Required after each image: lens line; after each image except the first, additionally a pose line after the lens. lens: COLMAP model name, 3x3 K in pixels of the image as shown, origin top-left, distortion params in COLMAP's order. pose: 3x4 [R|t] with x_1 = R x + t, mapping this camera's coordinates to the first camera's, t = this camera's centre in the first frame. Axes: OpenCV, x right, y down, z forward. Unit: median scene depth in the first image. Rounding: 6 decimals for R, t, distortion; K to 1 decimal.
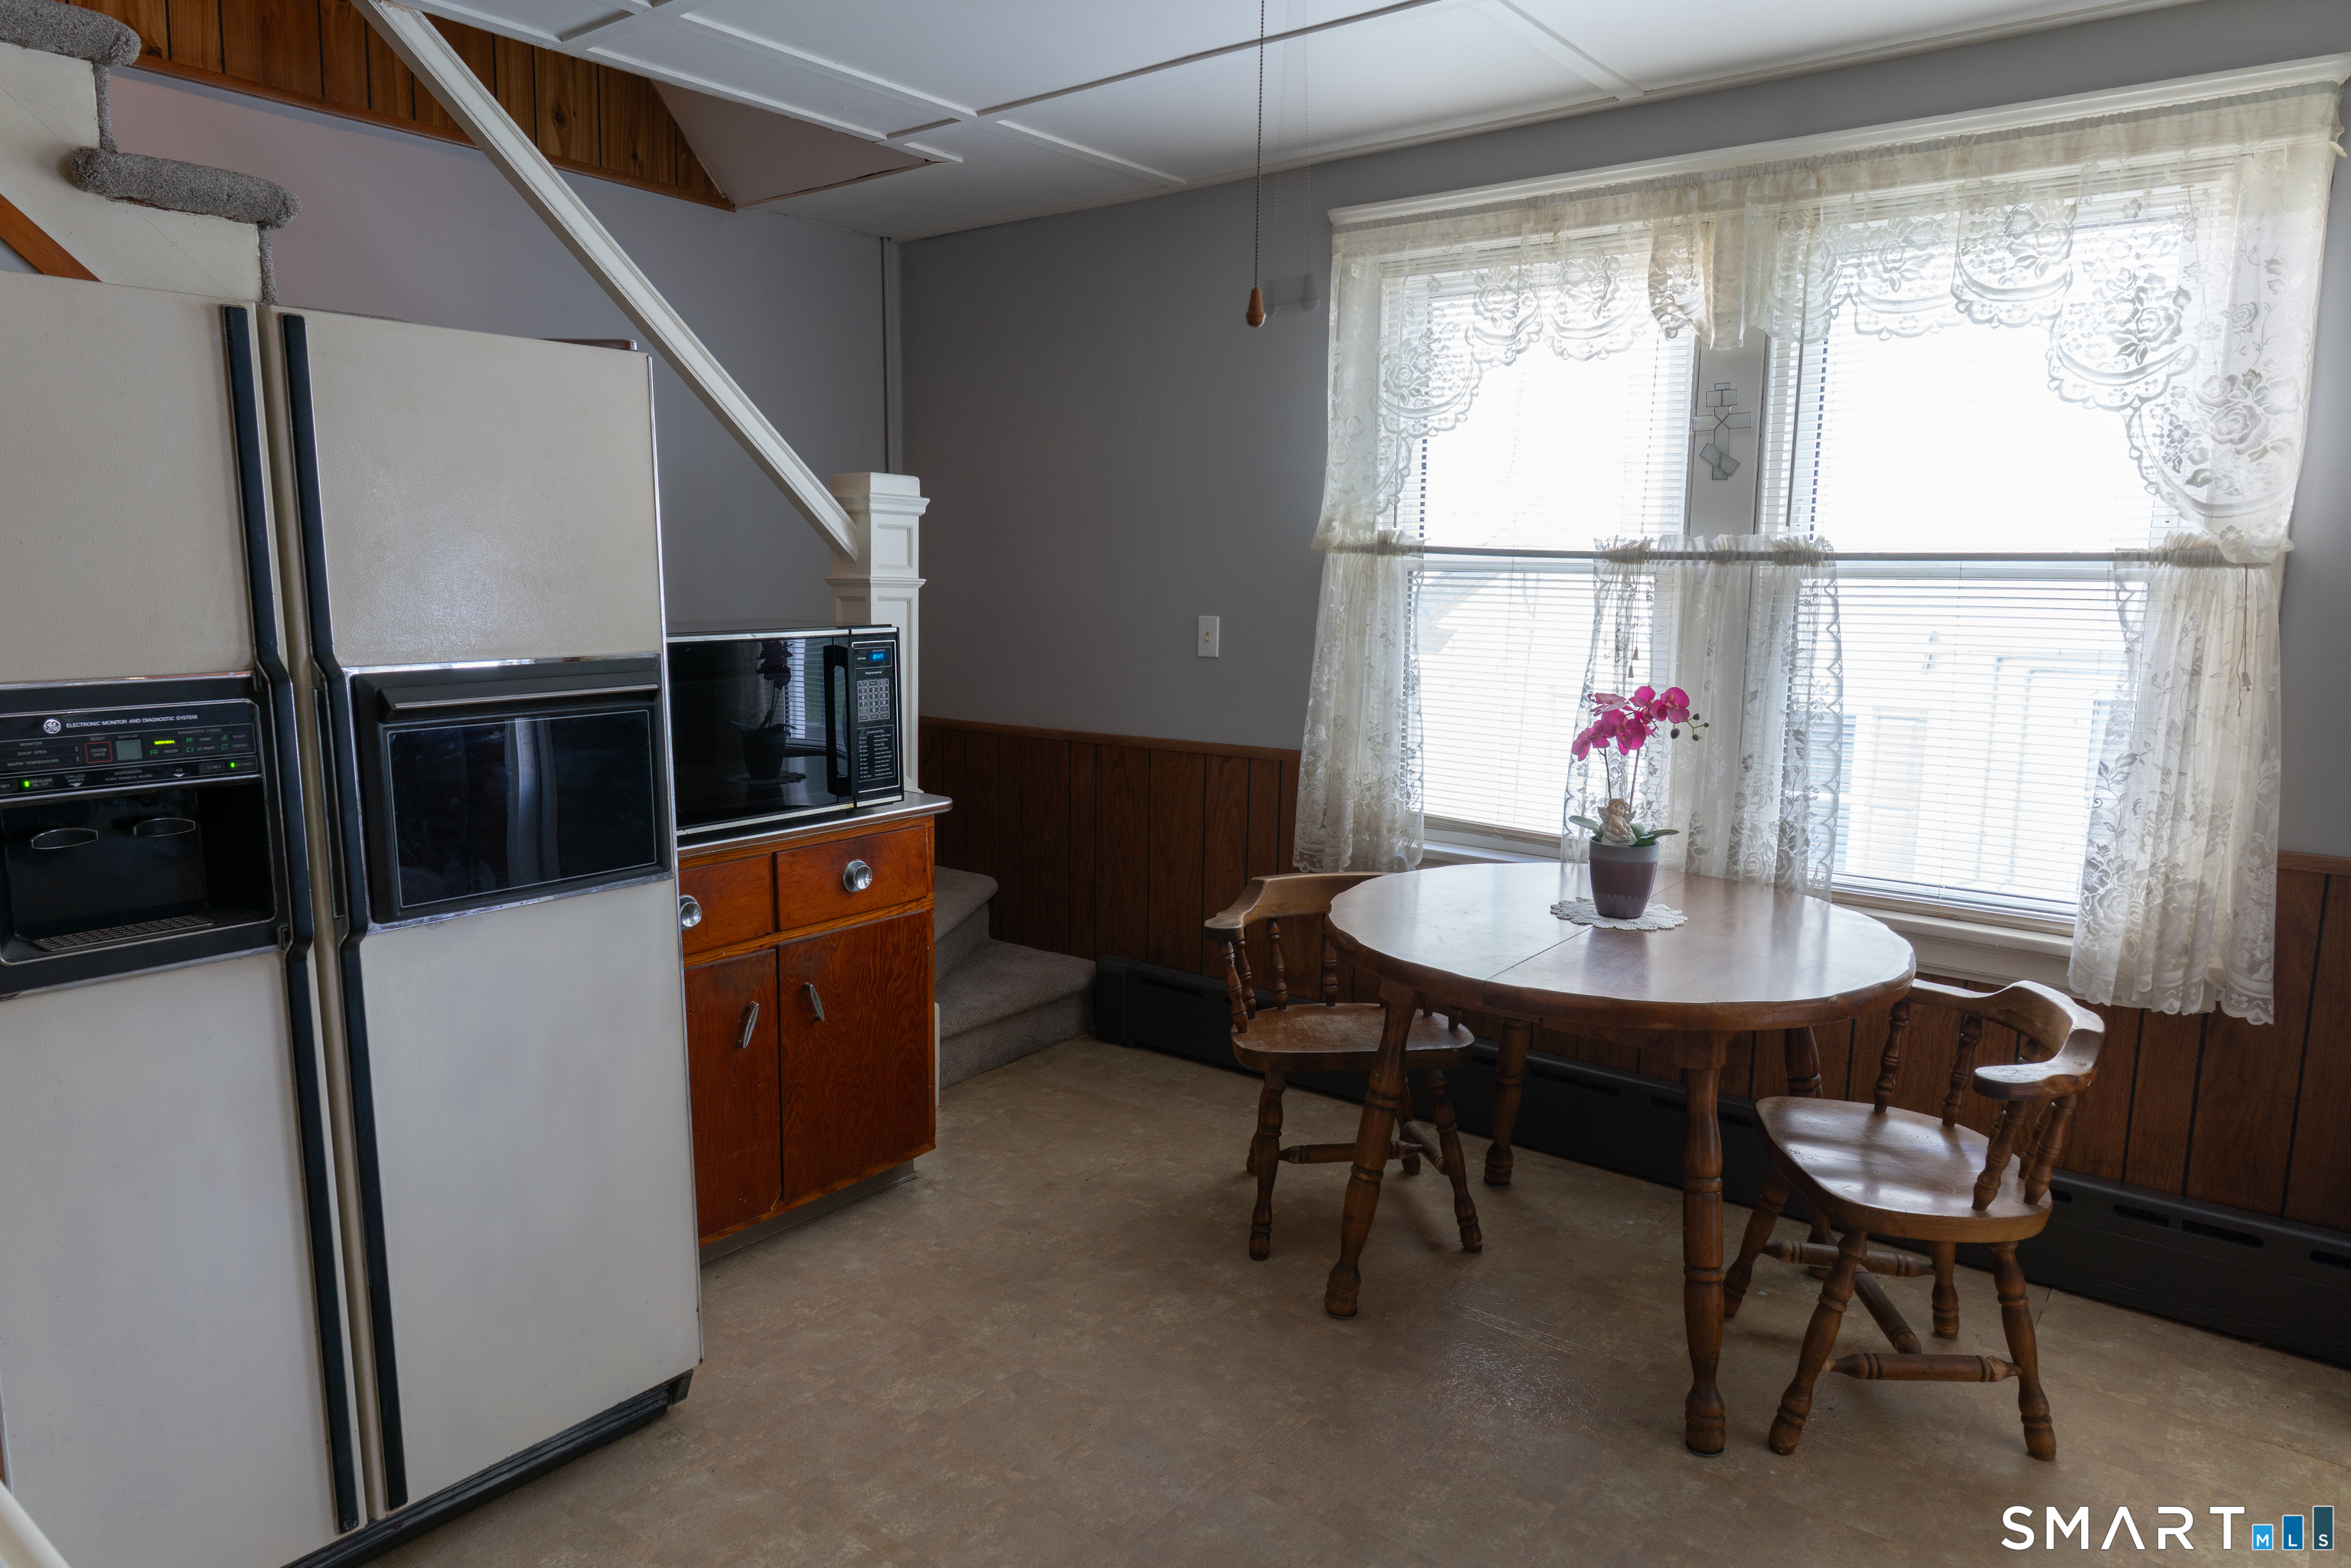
lens RADIAL K [[1482.5, 0, 1190.1], [0, 1482.5, 784.2], [0, 0, 1]] dist [-0.000490, 0.000373]
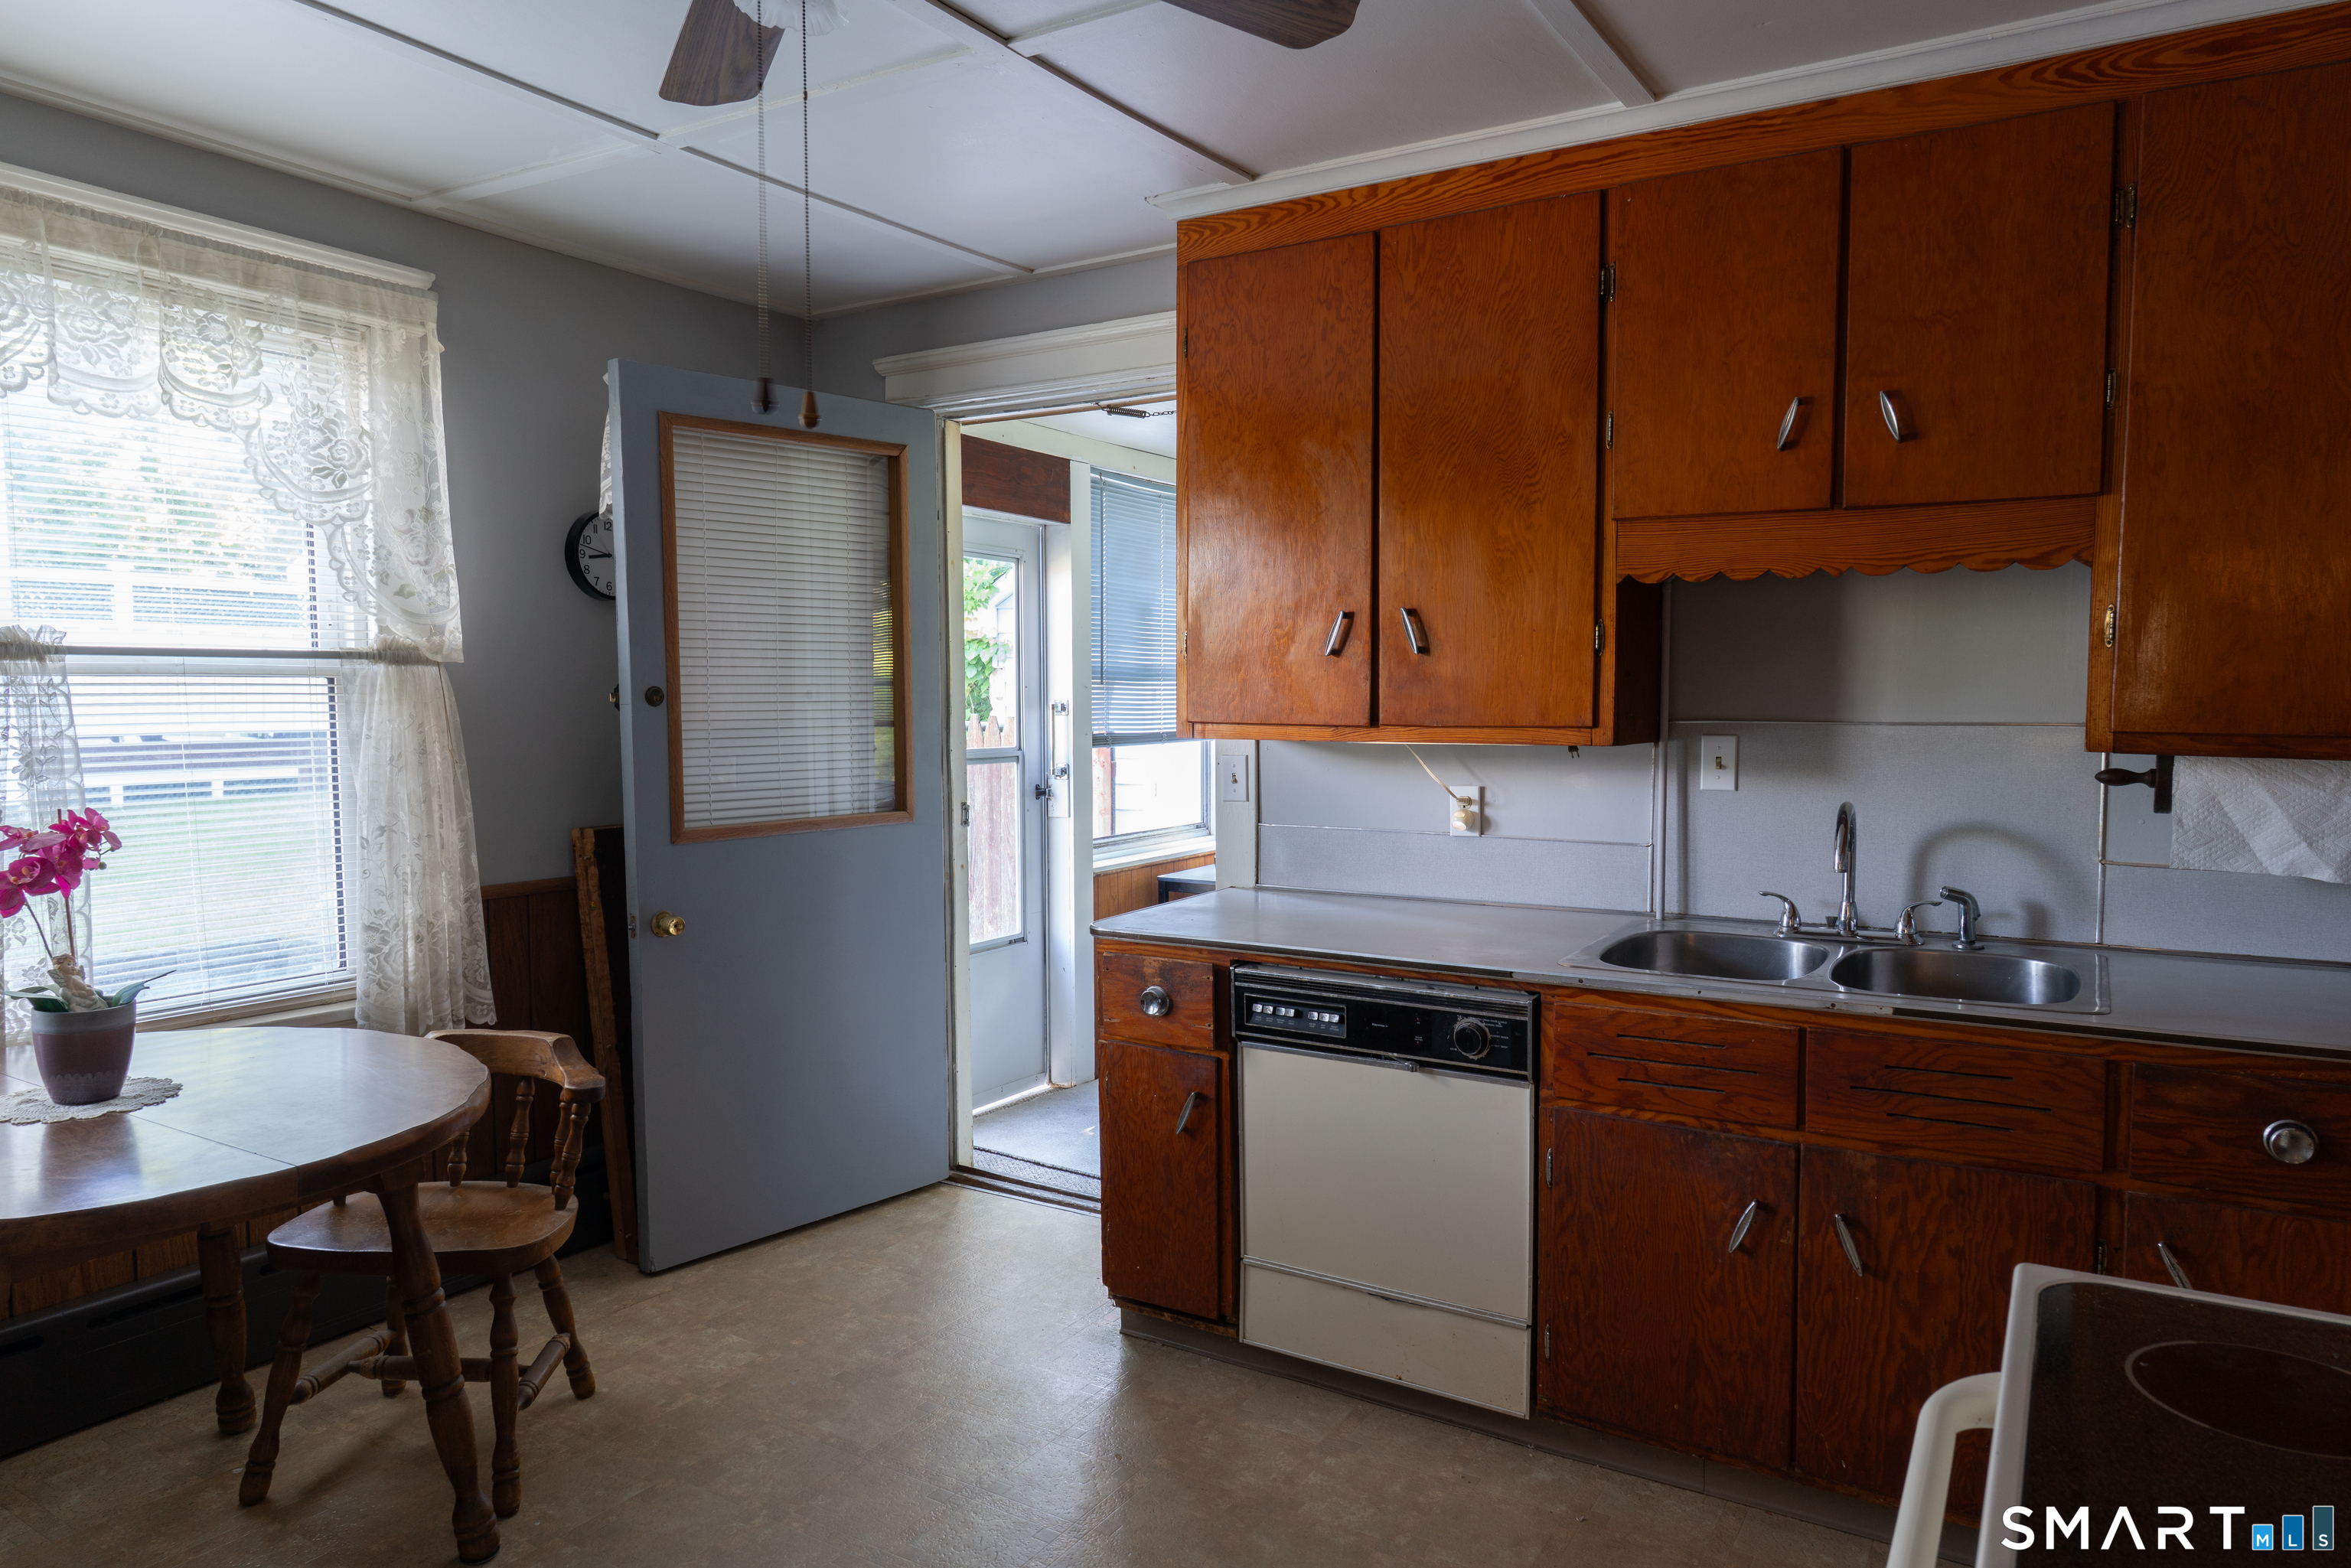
lens RADIAL K [[1482.5, 0, 1190.5], [0, 1482.5, 795.1], [0, 0, 1]] dist [-0.000490, 0.000373]
pose [[-0.108051, -0.072962, 0.991464, -0.566641], [0.149330, 0.984797, 0.088746, -0.053197], [-0.982866, 0.157645, -0.095513, 0.495797]]
